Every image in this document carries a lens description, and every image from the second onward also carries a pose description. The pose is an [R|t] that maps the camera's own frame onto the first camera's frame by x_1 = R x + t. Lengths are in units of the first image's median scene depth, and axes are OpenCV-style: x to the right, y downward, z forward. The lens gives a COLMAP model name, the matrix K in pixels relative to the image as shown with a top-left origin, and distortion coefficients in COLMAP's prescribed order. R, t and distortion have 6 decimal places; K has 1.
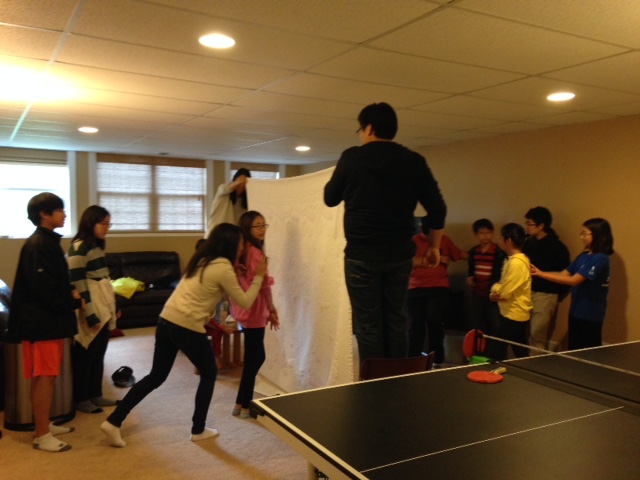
lens RADIAL K [[616.9, 0, 317.0], [0, 616.9, 240.9], [0, 0, 1]] dist [0.269745, 0.000000]
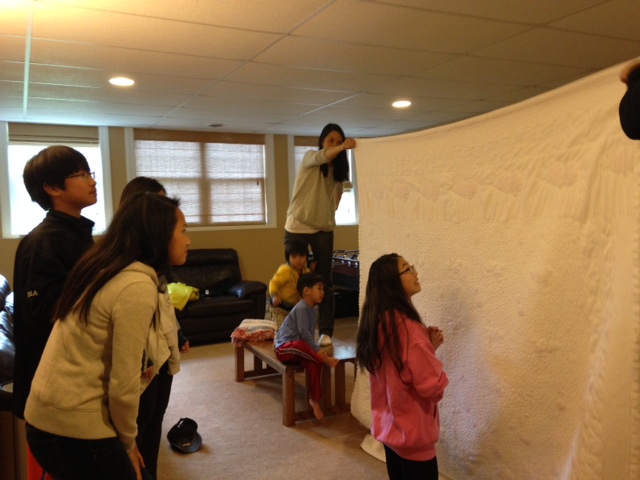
lens RADIAL K [[616.9, 0, 322.9], [0, 616.9, 238.9], [0, 0, 1]] dist [0.269745, 0.000000]
pose [[0.998450, -0.031694, -0.045755, -0.072293], [0.031942, 0.999479, 0.004712, 0.004752], [0.045581, -0.006166, 0.998942, 0.202550]]
